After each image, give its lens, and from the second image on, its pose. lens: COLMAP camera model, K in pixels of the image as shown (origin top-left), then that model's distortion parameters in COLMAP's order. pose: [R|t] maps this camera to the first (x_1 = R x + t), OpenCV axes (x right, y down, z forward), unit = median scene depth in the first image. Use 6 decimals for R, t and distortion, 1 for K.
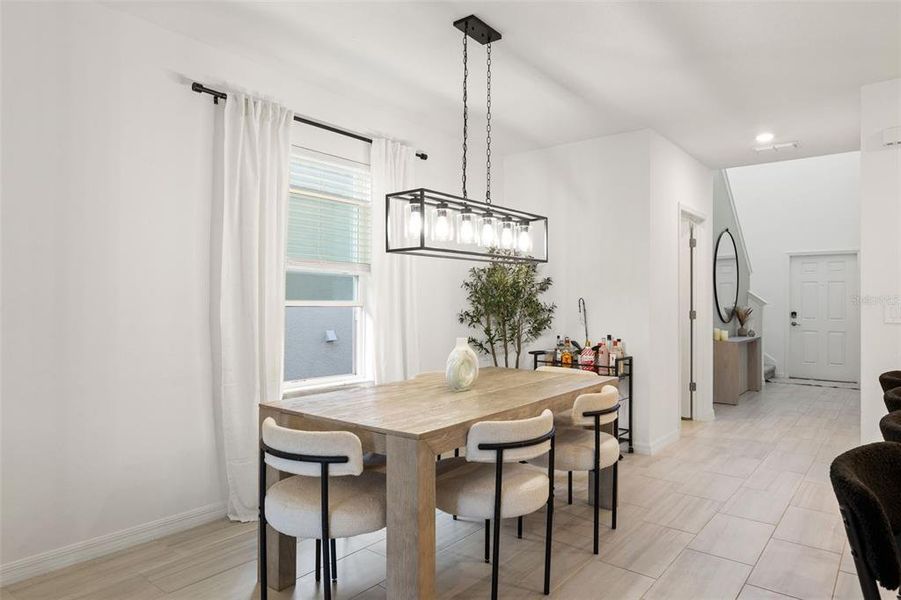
lens RADIAL K [[556.2, 0, 450.5], [0, 556.2, 300.0], [0, 0, 1]] dist [-0.005346, -0.000817]
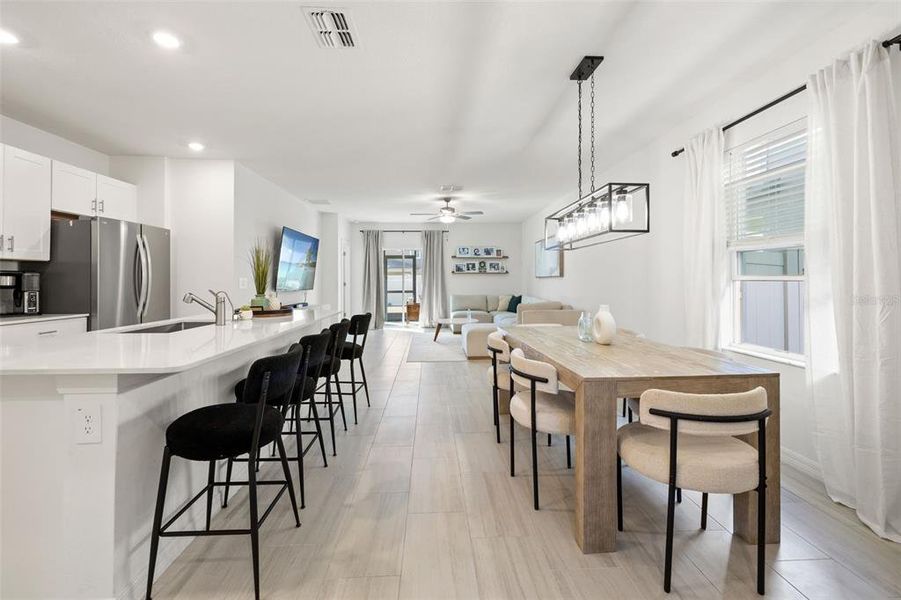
lens RADIAL K [[386.3, 0, 450.1], [0, 386.3, 275.0], [0, 0, 1]] dist [0.000500, 0.000196]
pose [[-0.744080, -0.009868, -0.668017, 0.493263], [0.004970, 0.999781, -0.020305, 0.009484], [0.668072, -0.018429, -0.743869, 0.807430]]
